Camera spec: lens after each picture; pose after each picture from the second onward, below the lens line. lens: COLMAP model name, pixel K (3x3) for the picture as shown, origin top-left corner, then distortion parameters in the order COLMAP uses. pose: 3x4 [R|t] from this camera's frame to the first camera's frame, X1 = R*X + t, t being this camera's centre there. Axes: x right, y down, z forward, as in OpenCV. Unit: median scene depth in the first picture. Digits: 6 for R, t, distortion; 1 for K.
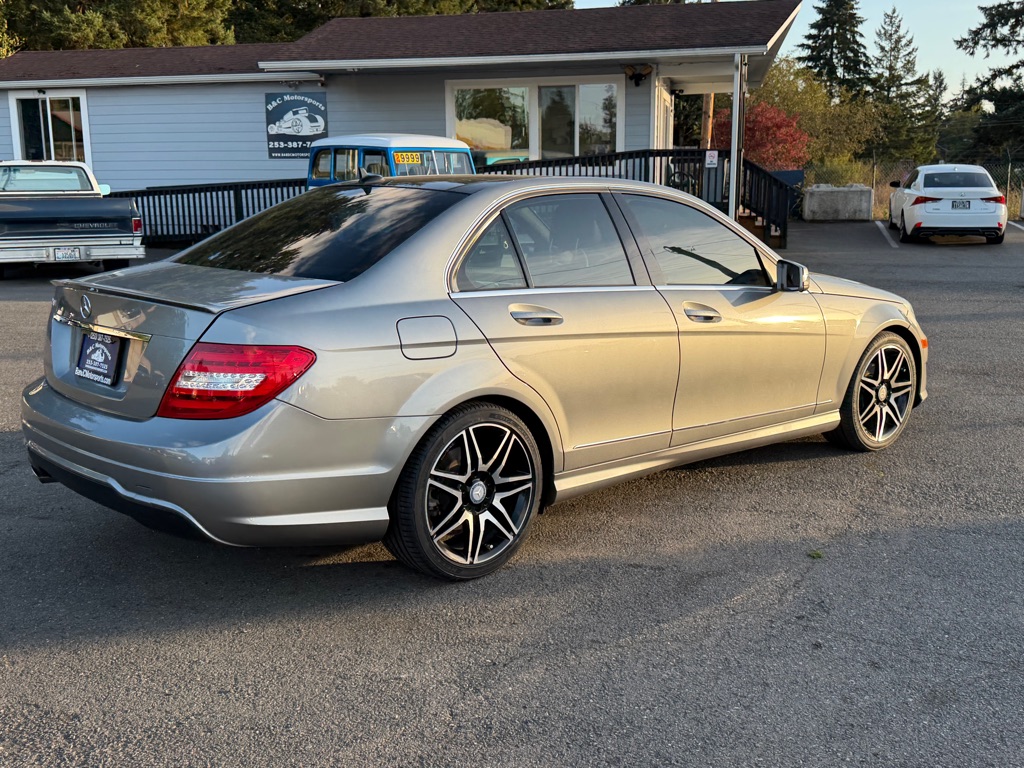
lens RADIAL K [[1065.6, 0, 520.2], [0, 1065.6, 390.2], [0, 0, 1]] dist [0.186972, -0.404256]
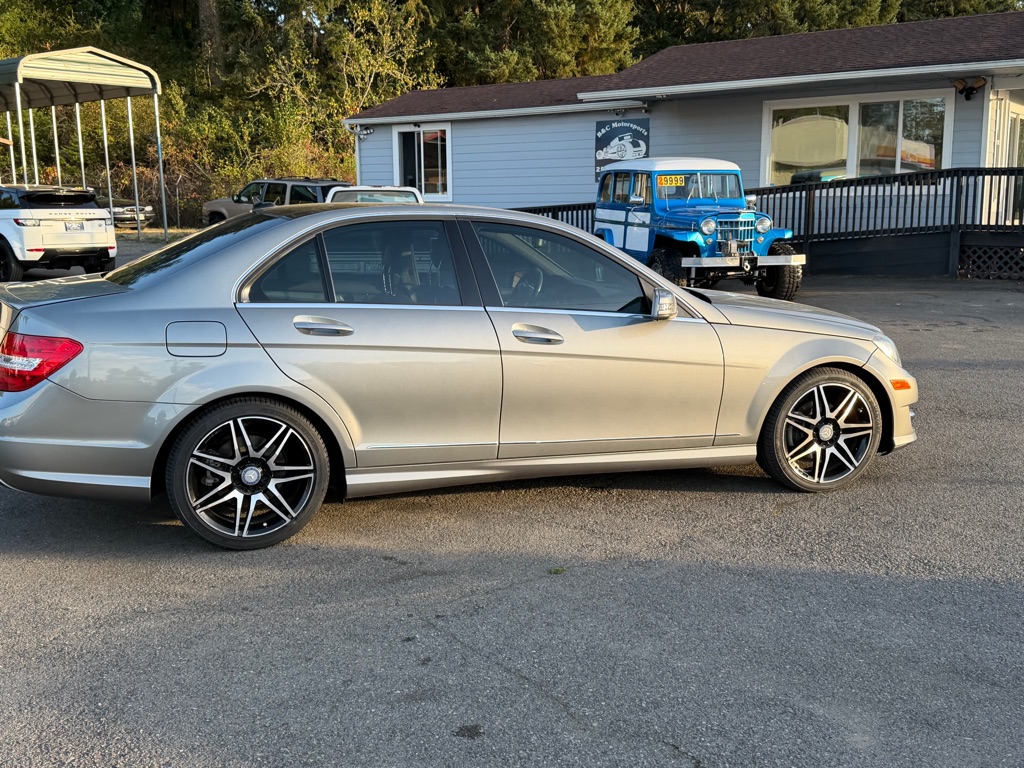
lens RADIAL K [[1064.0, 0, 520.9], [0, 1064.0, 377.9], [0, 0, 1]] dist [0.203972, -0.467400]
pose [[0.919936, 0.067974, -0.386132, 0.458569], [-0.078780, 0.996817, -0.012212, -0.012788], [0.384073, 0.041653, 0.922363, 0.020966]]
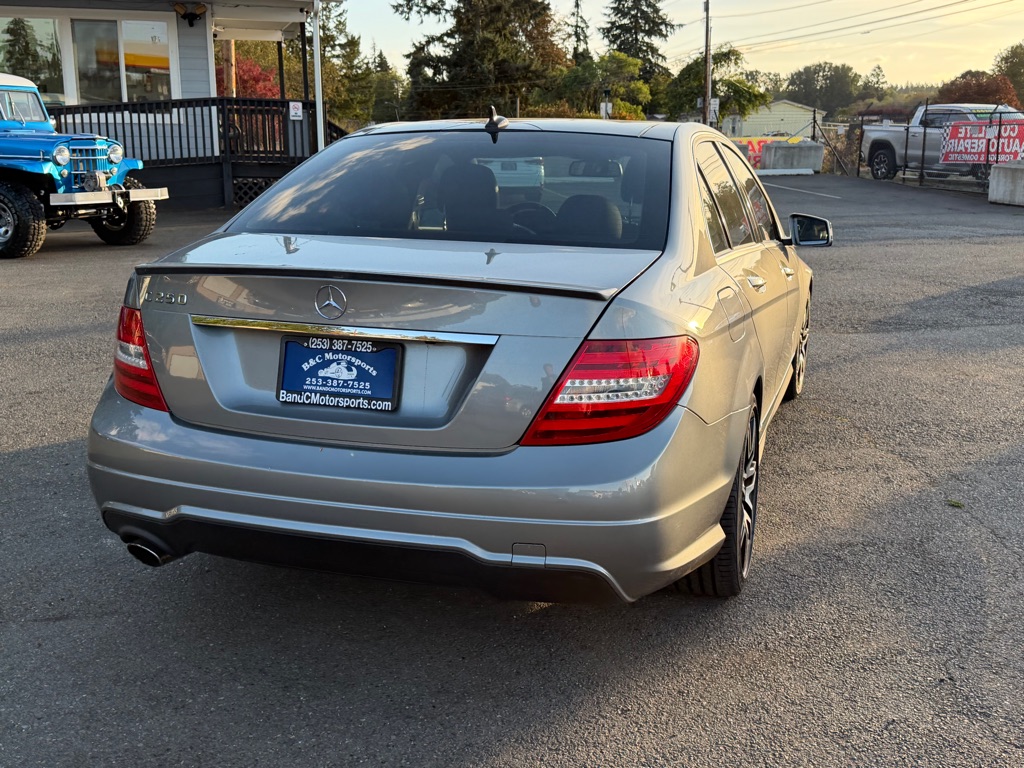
lens RADIAL K [[1064.5, 0, 519.6], [0, 1064.5, 394.4], [0, 0, 1]] dist [0.192913, -0.428047]
pose [[0.872337, -0.099223, 0.478730, -0.410462], [0.079047, 0.994930, 0.062174, -0.033441], [-0.482472, -0.016395, 0.875758, 0.224600]]
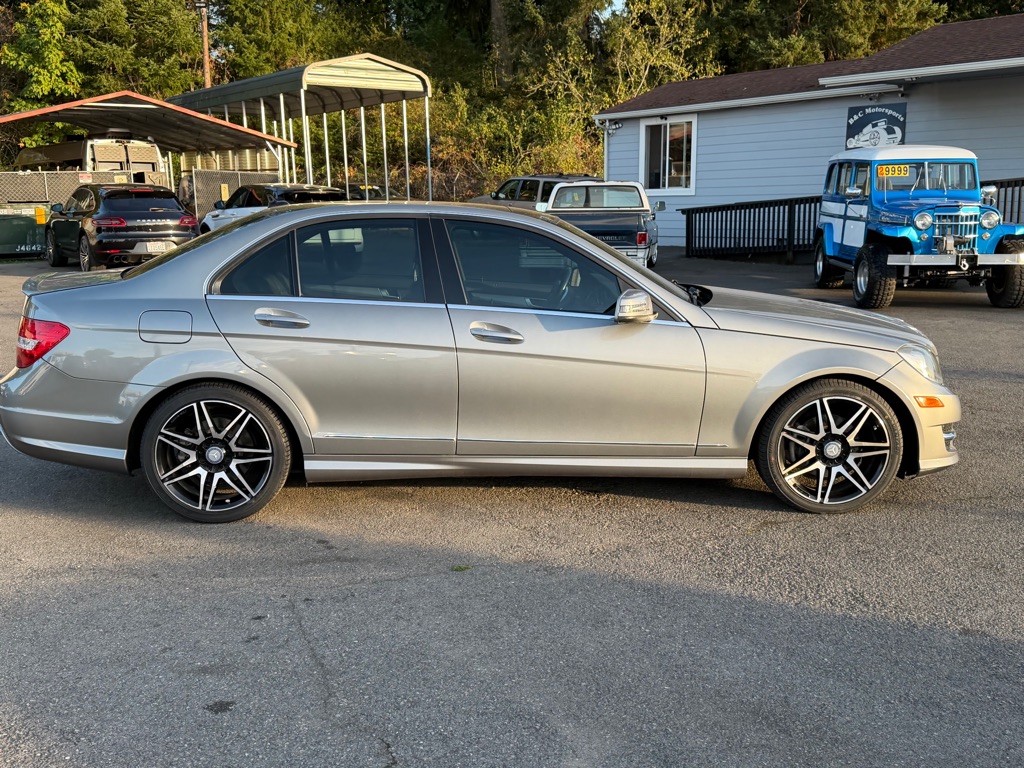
lens RADIAL K [[1064.6, 0, 511.5], [0, 1064.6, 396.6], [0, 0, 1]] dist [0.192319, -0.421213]
pose [[0.769431, 0.118602, -0.627622, 0.689983], [-0.121309, 0.991860, 0.038714, -0.043138], [0.627104, 0.046348, 0.777555, 0.158454]]
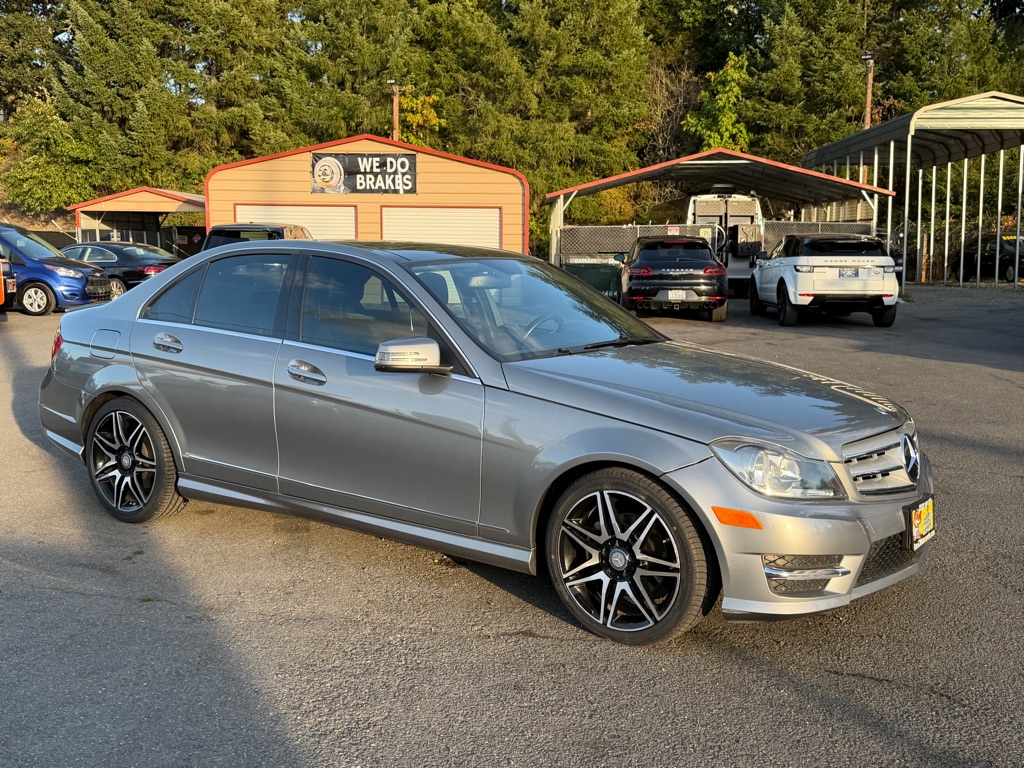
lens RADIAL K [[1064.6, 0, 511.5], [0, 1064.6, 396.6], [0, 0, 1]] dist [0.192319, -0.421213]
pose [[0.212259, 0.139650, -0.967183, 0.973937], [-0.194820, 0.975915, 0.098156, -0.152744], [0.957596, 0.167593, 0.234354, 0.773993]]
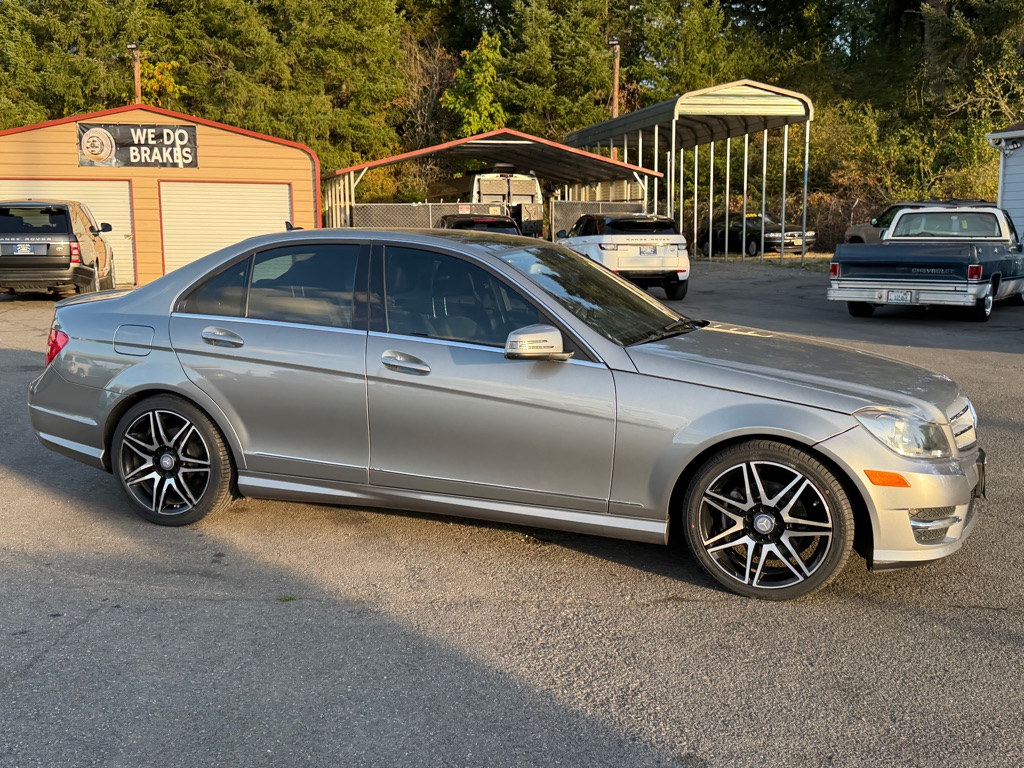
lens RADIAL K [[1064.6, 0, 511.5], [0, 1064.6, 396.6], [0, 0, 1]] dist [0.192319, -0.421213]
pose [[0.448974, 0.146728, -0.881416, 0.911337], [-0.175109, 0.981747, 0.074233, -0.109600], [0.876219, 0.121015, 0.466472, 0.501173]]
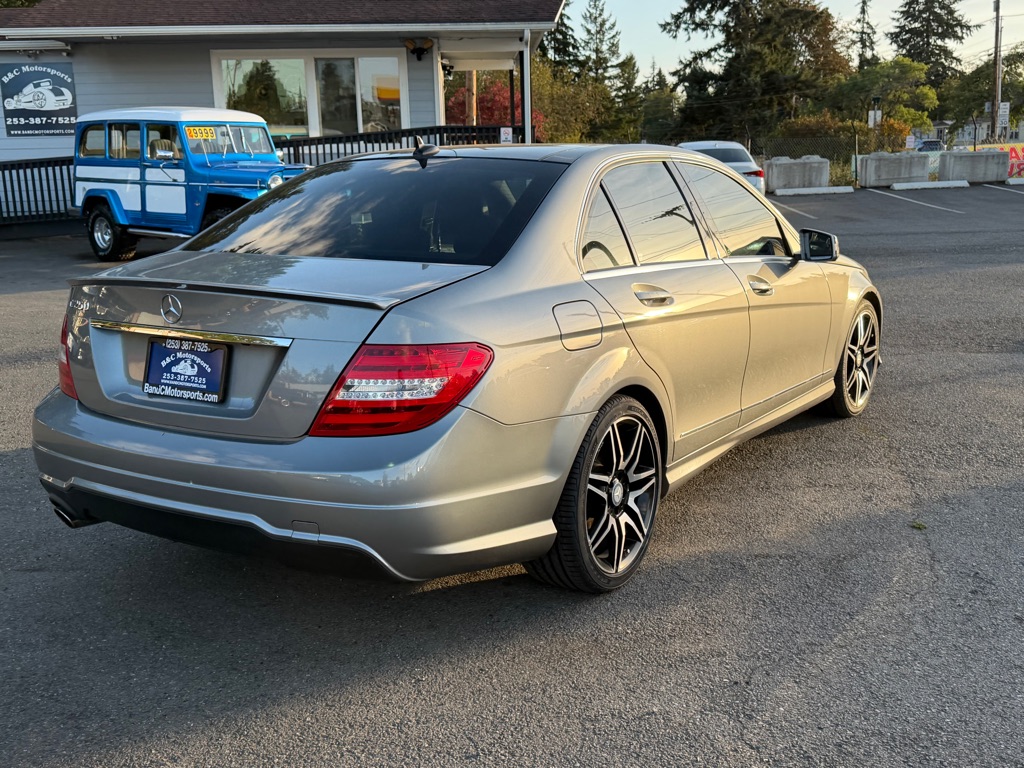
lens RADIAL K [[1064.5, 0, 519.6], [0, 1064.5, 394.4], [0, 0, 1]] dist [0.192913, -0.428047]
pose [[0.966441, -0.065992, 0.248268, -0.231111], [0.060551, 0.997729, 0.029494, -0.013528], [-0.249651, -0.013471, 0.968242, 0.098233]]
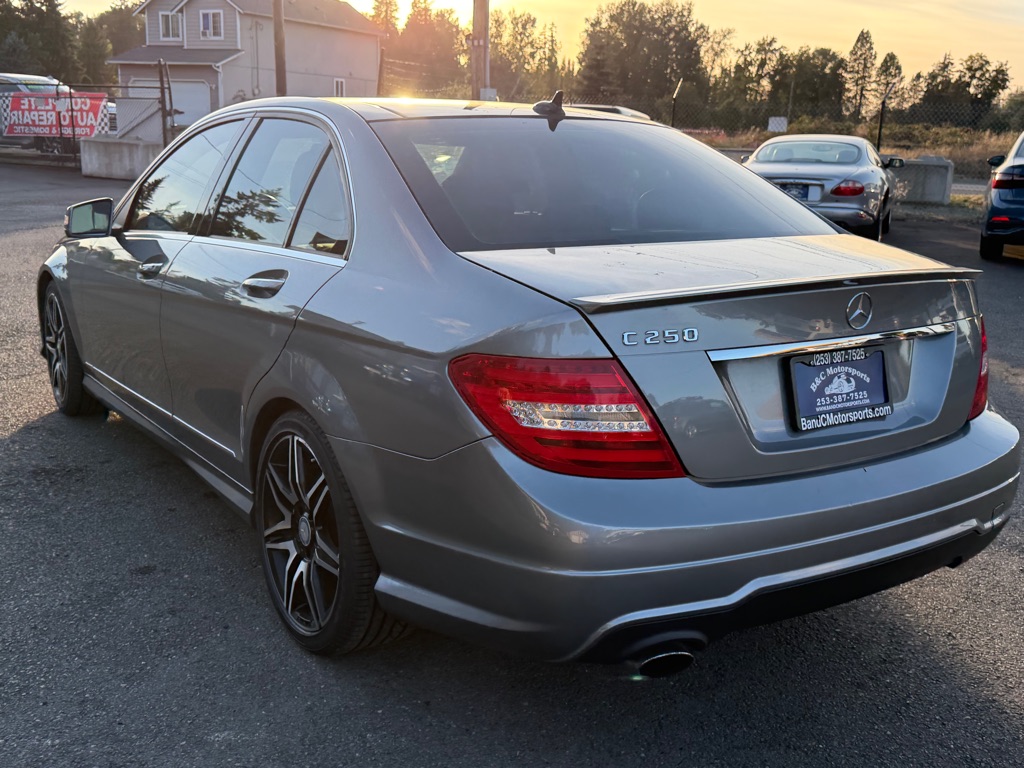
lens RADIAL K [[1065.9, 0, 513.0], [0, 1065.9, 390.6], [0, 0, 1]] dist [0.192795, -0.423408]
pose [[0.152440, -0.219744, 0.963574, -0.691420], [0.155562, 0.968150, 0.196177, -0.123275], [-0.975993, 0.119990, 0.181769, 0.712677]]
